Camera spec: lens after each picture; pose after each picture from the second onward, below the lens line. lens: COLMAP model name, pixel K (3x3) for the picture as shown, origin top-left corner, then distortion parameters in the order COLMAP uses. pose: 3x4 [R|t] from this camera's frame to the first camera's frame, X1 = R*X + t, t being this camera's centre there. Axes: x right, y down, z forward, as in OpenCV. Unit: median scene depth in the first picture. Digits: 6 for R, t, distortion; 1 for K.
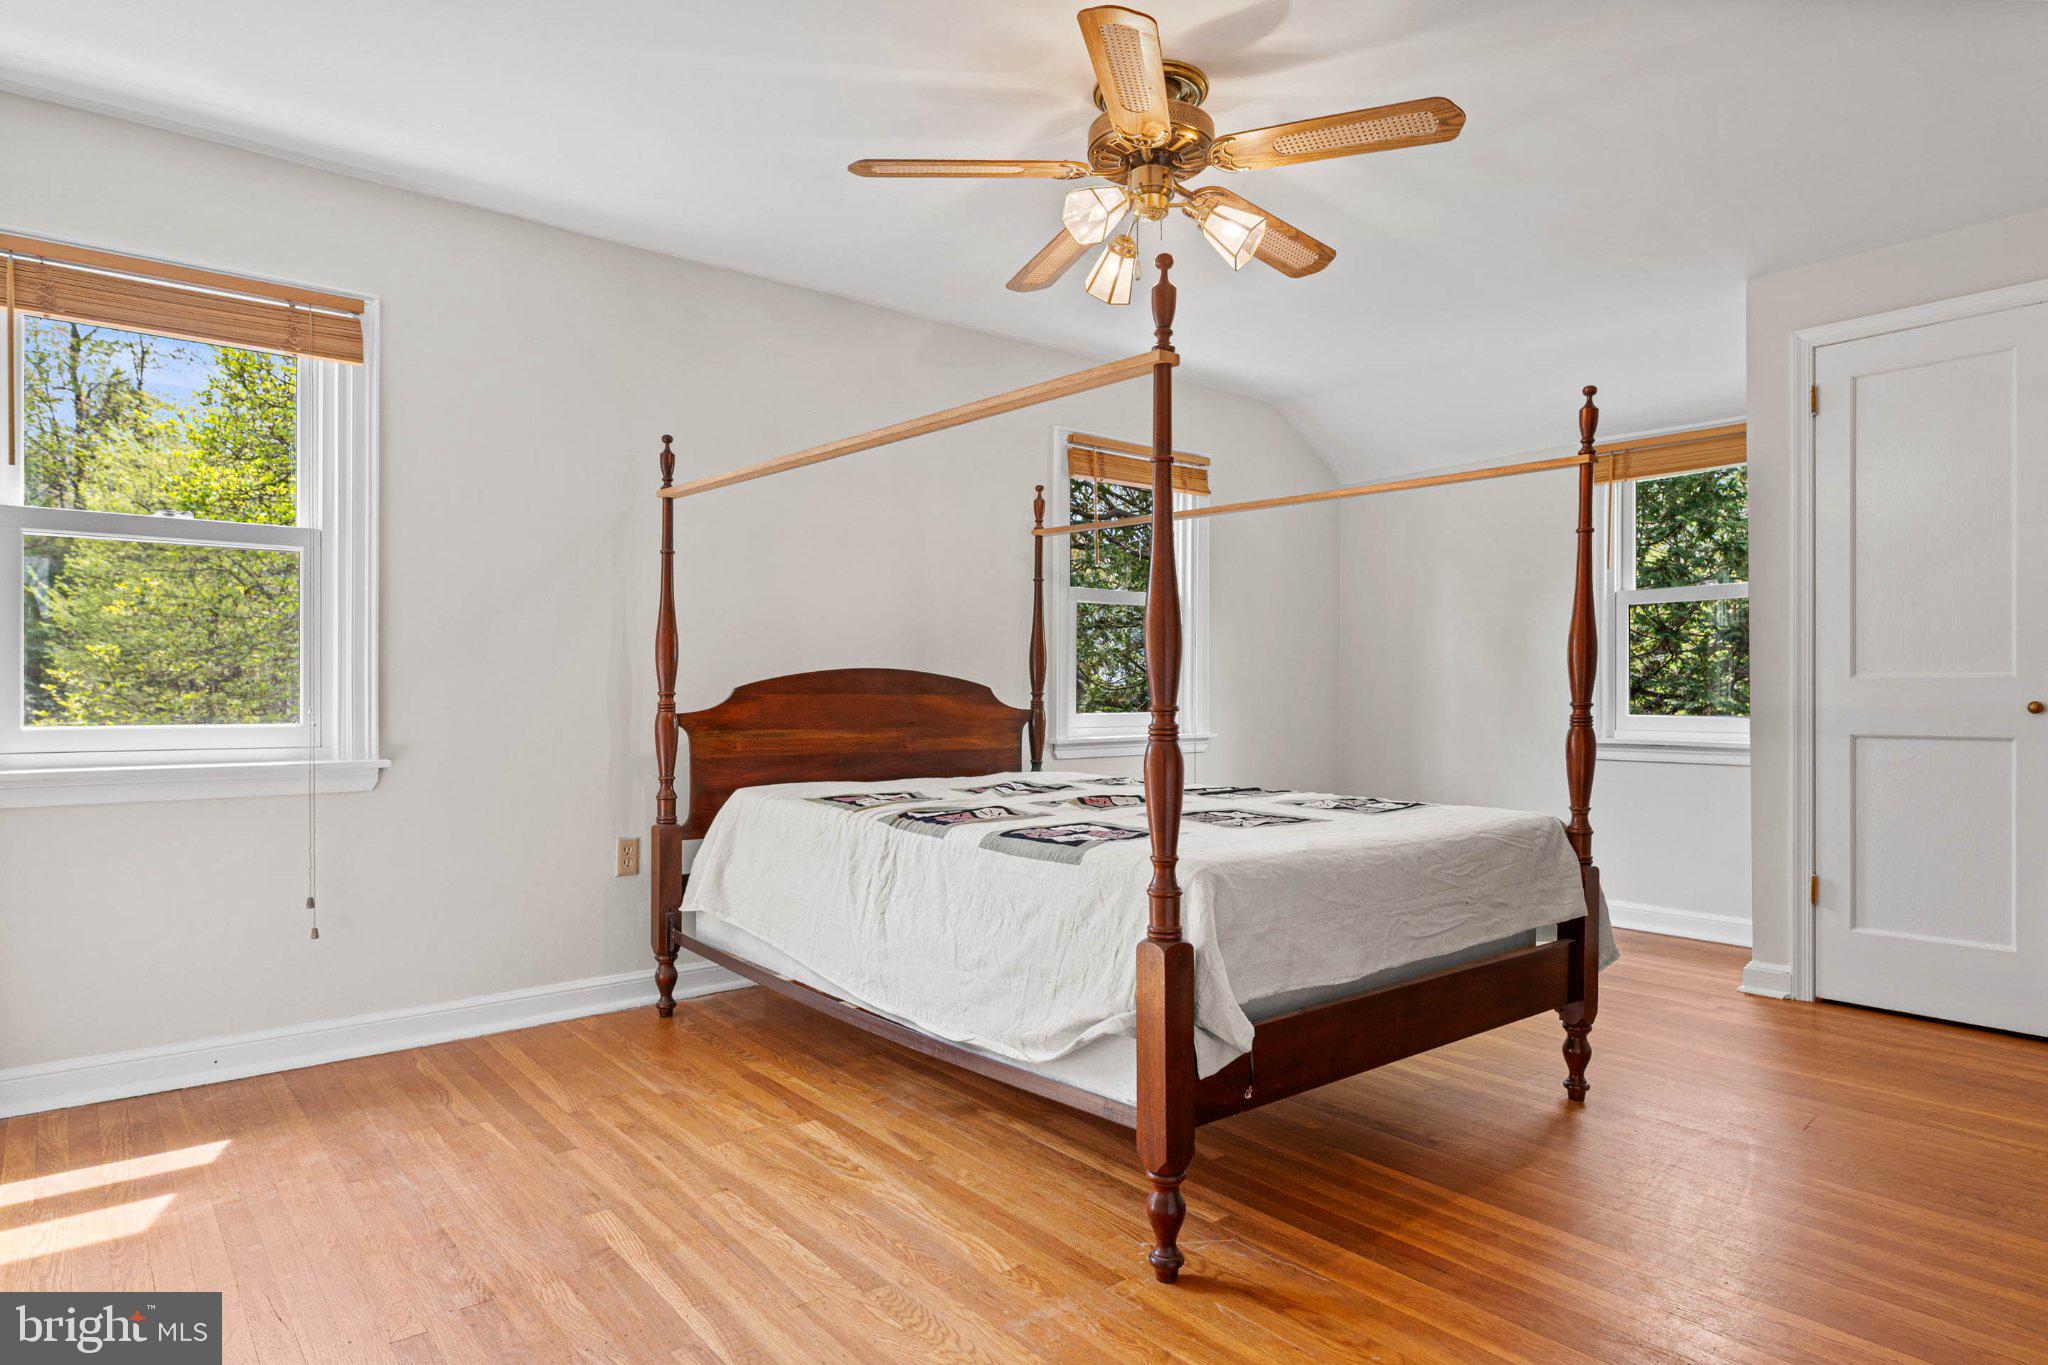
lens RADIAL K [[1189.6, 0, 1017.1], [0, 1189.6, 697.4], [0, 0, 1]] dist [-0.002931, -0.000192]
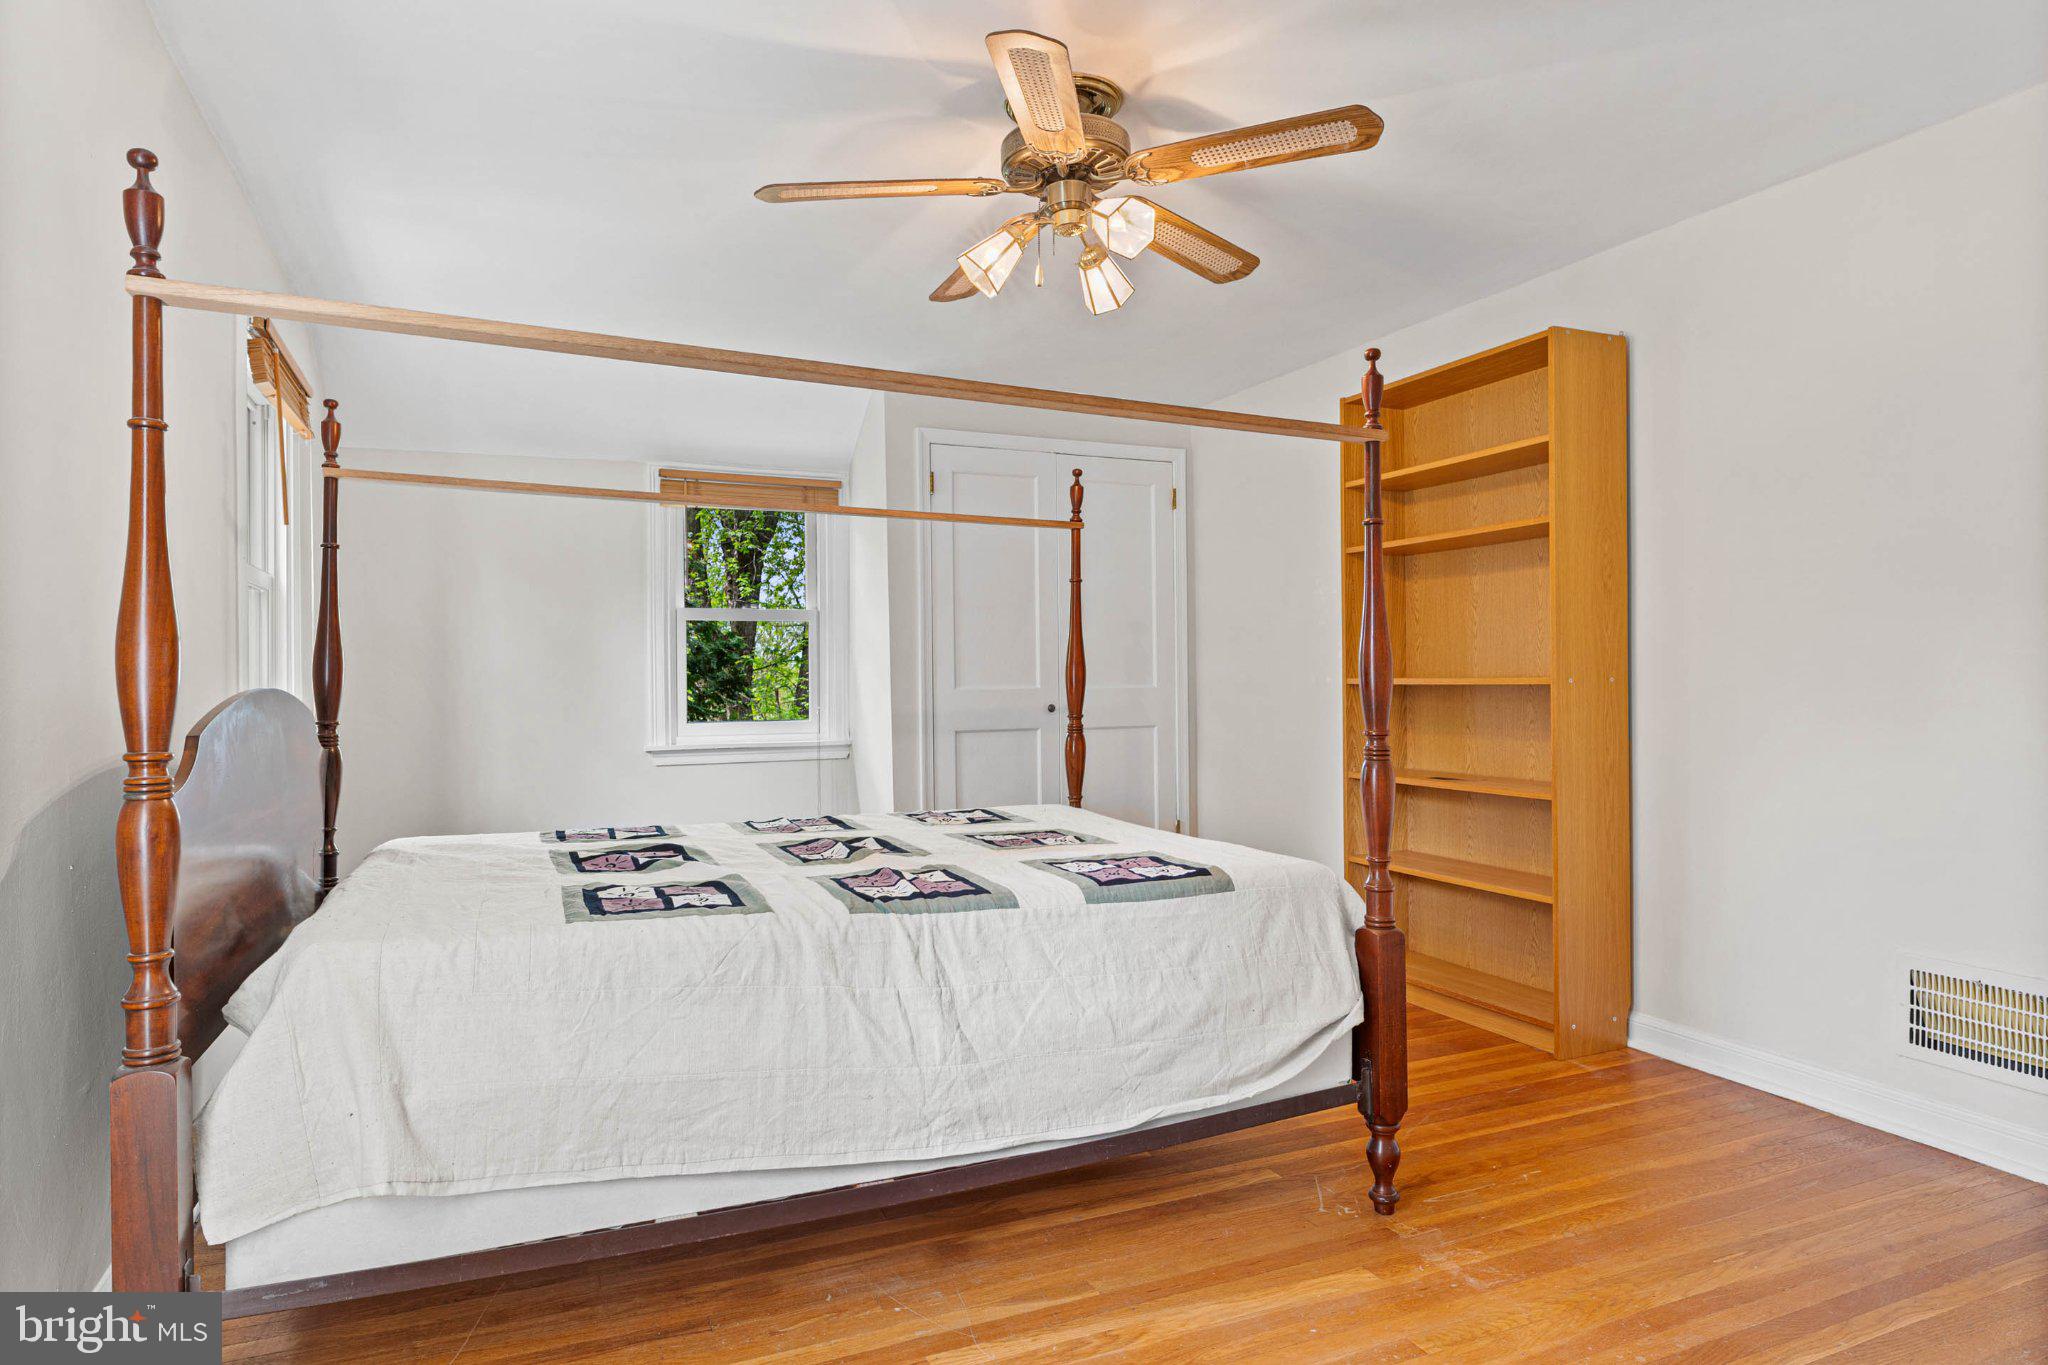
lens RADIAL K [[1190.7, 0, 1025.0], [0, 1190.7, 686.1], [0, 0, 1]] dist [-0.000954, -0.000348]
pose [[0.252392, -0.007705, 0.967594, -0.838915], [0.012723, 0.999908, 0.004644, -0.035467], [-0.967541, 0.011139, 0.252467, 0.785437]]
